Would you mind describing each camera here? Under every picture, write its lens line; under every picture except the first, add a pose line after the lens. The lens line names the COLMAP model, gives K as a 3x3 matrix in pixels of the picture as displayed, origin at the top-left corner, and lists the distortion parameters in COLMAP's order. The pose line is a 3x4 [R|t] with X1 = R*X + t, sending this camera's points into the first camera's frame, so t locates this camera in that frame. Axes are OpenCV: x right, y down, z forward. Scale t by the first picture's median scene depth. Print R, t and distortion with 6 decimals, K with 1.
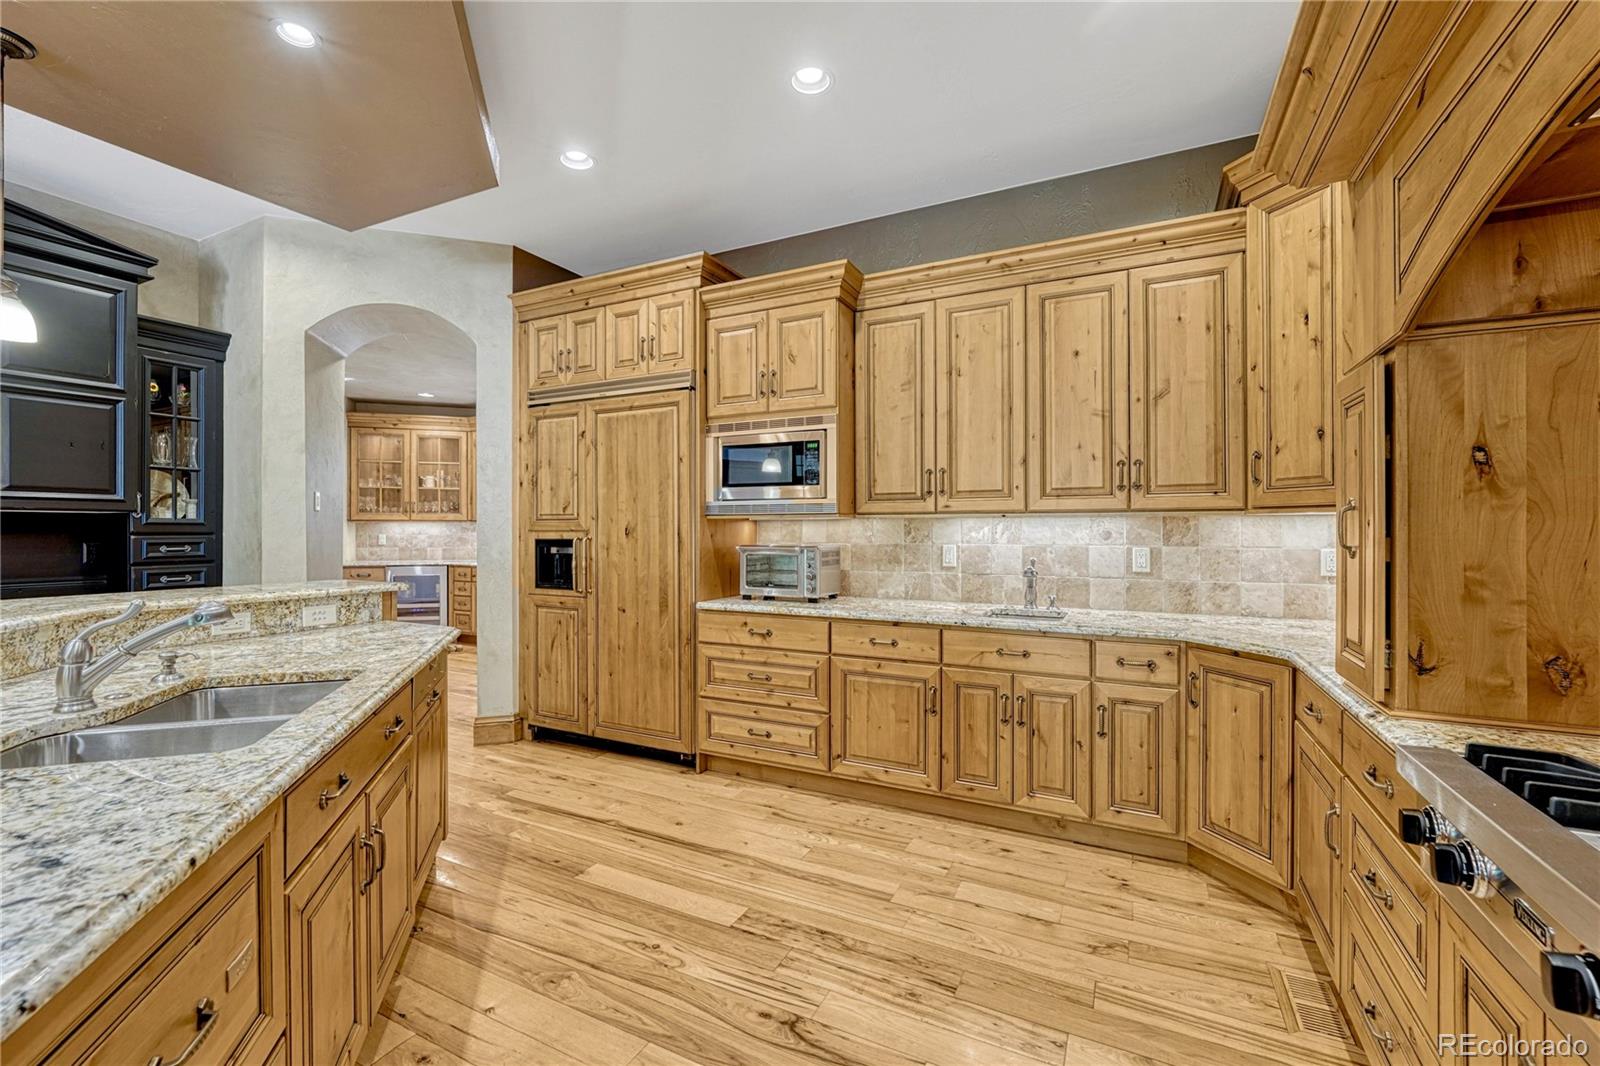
lens RADIAL K [[664.8, 0, 796.7], [0, 664.8, 527.1], [0, 0, 1]] dist [-0.008031, 0.000233]
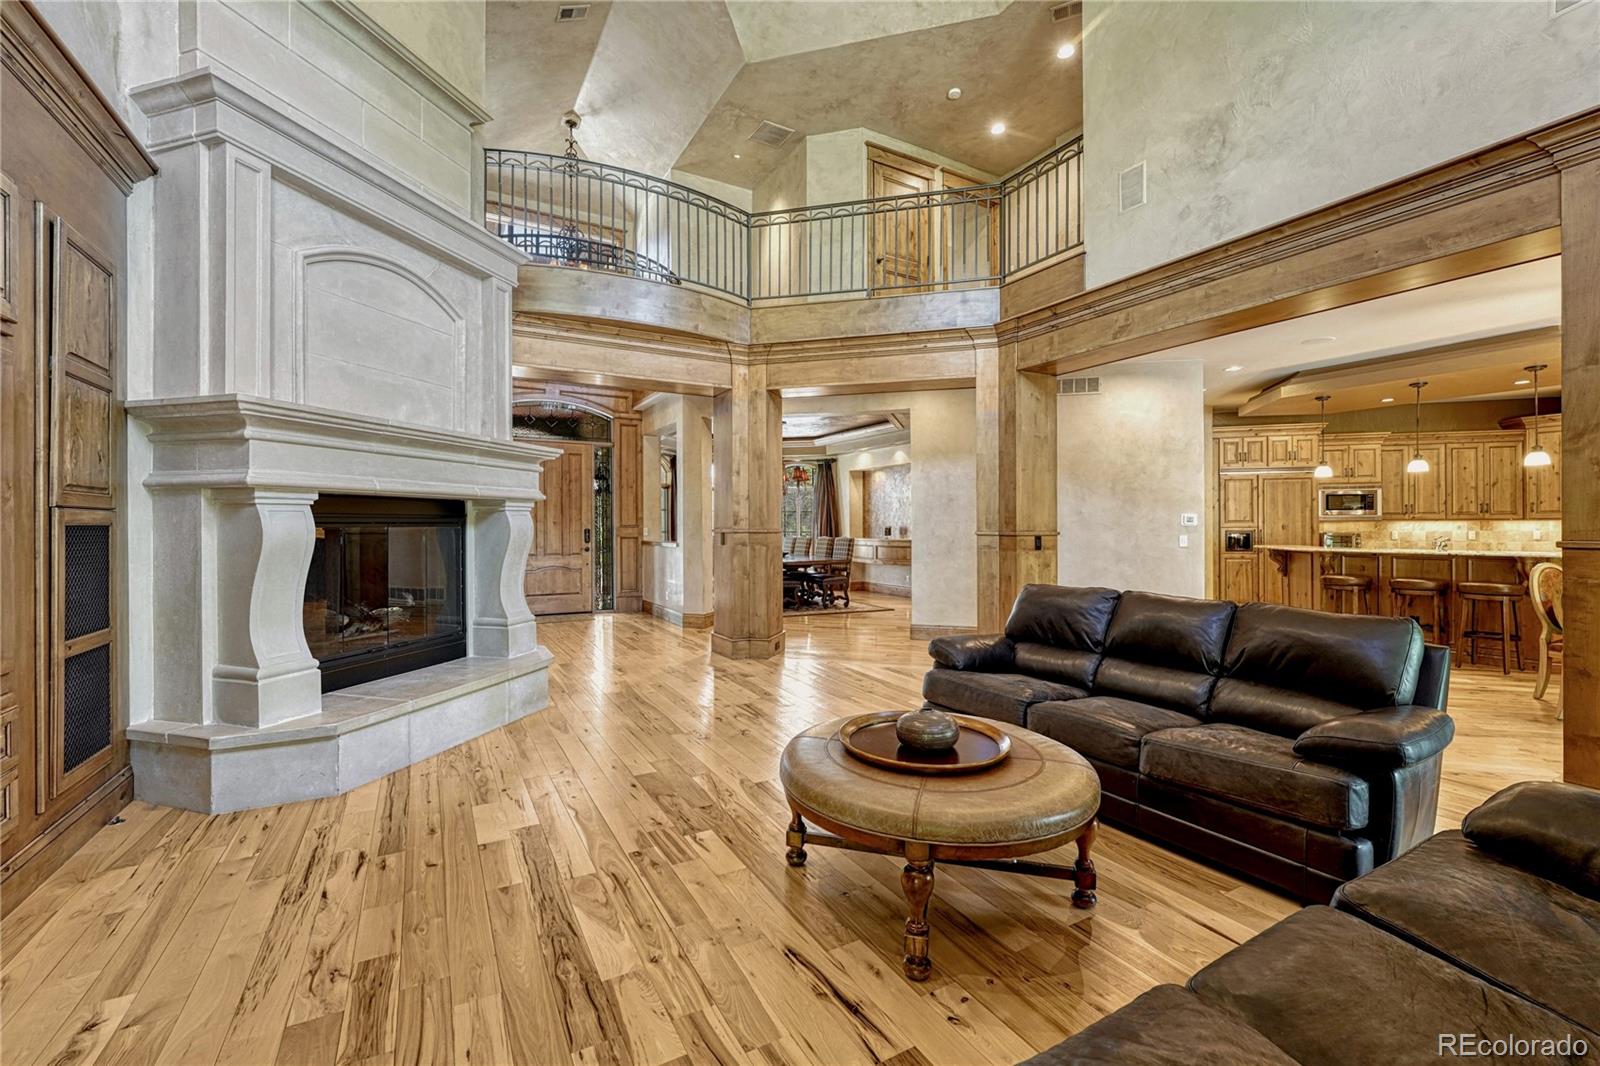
lens RADIAL K [[664.8, 0, 796.7], [0, 664.8, 527.1], [0, 0, 1]] dist [-0.008031, 0.000233]
pose [[0.982290, -0.007922, 0.187200, -2.805187], [0.006368, 0.999940, 0.008899, -0.030998], [-0.187260, -0.007550, 0.982281, -1.249700]]
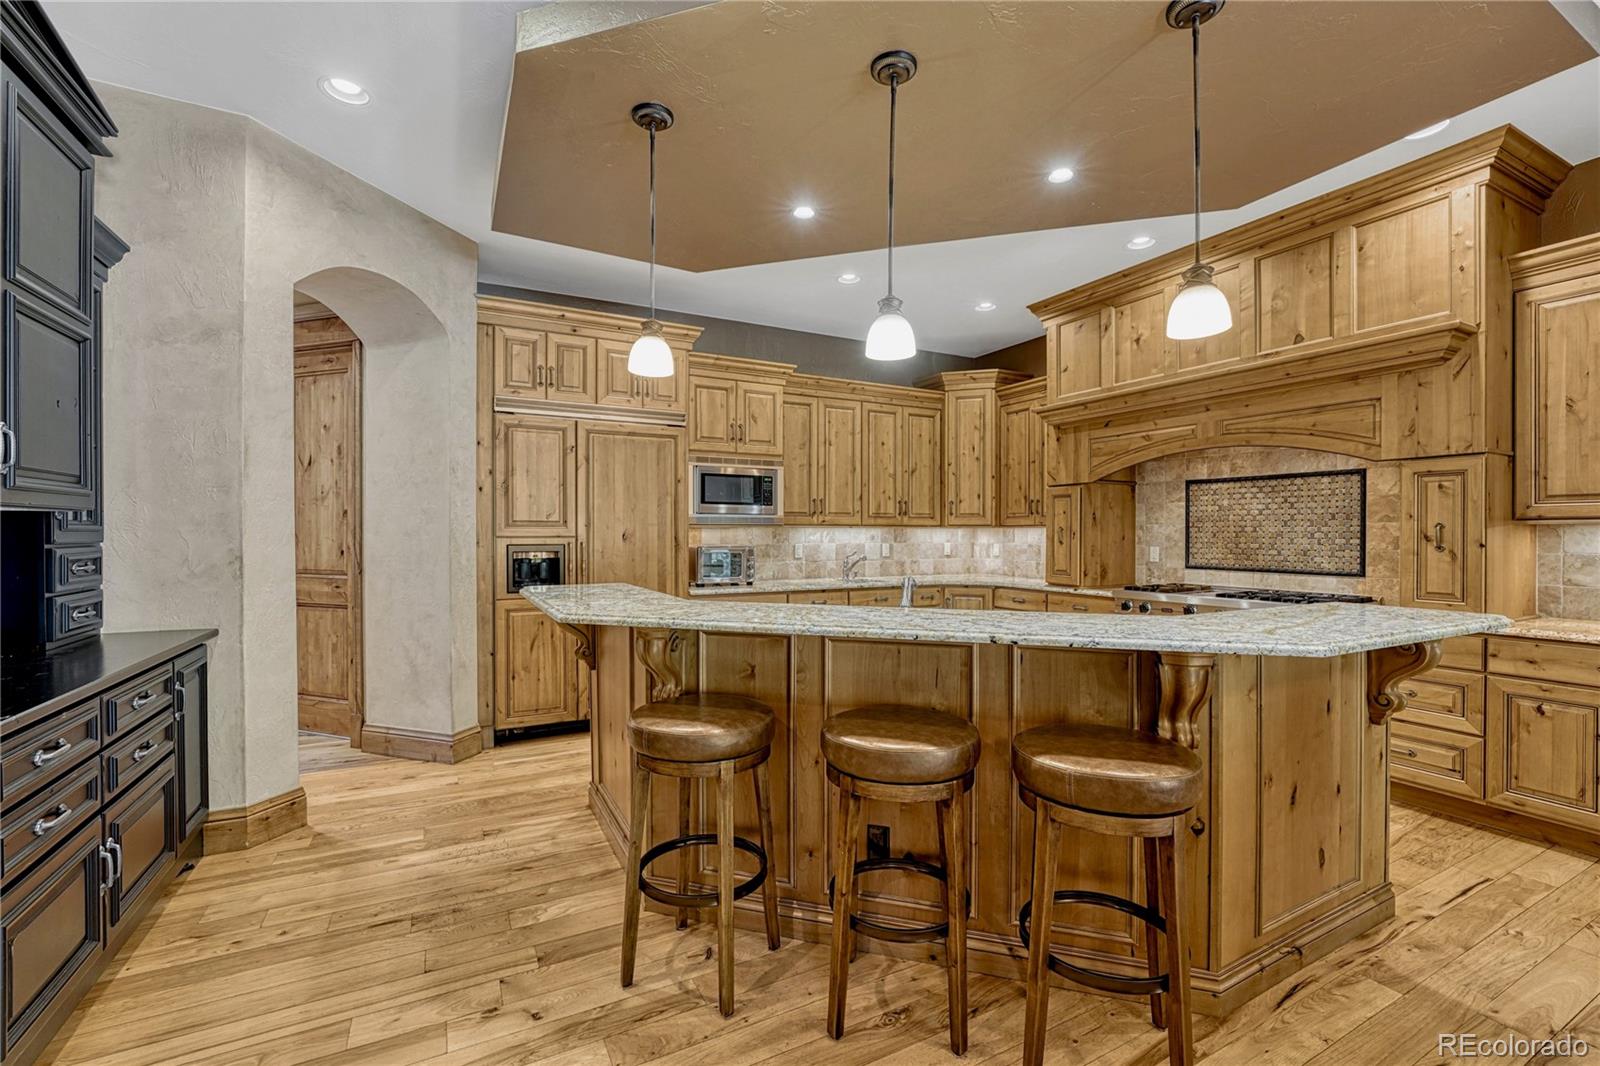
lens RADIAL K [[675.7, 0, 800.0], [0, 675.7, 533.0], [0, 0, 1]] dist [-0.000027, 0.000042]
pose [[0.578909, -0.002052, 0.815389, -1.161147], [-0.006082, 0.999958, 0.006834, -0.012009], [-0.815369, -0.008916, 0.578873, 0.049998]]
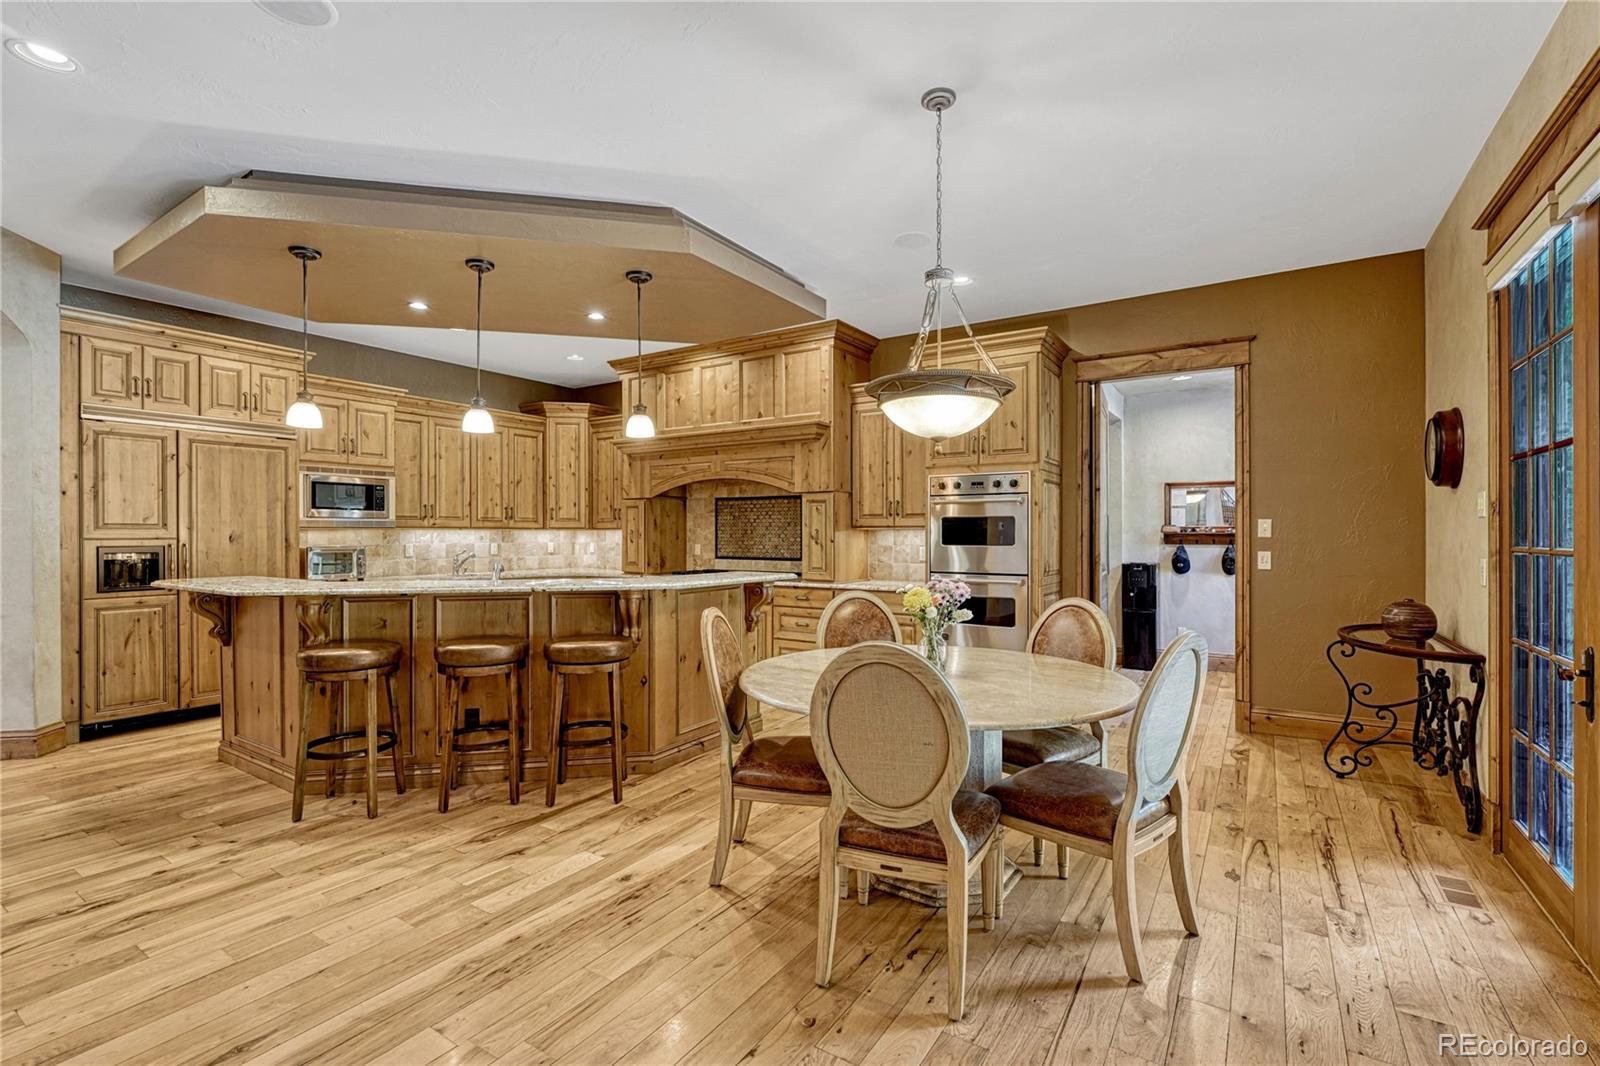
lens RADIAL K [[717.3, 0, 796.0], [0, 717.3, 535.4], [0, 0, 1]] dist [-0.001100, -0.001042]
pose [[0.113421, -0.004902, 0.993535, -1.671512], [-0.008022, 0.999951, 0.005849, -0.018262], [-0.993515, -0.008634, 0.113376, -0.282078]]
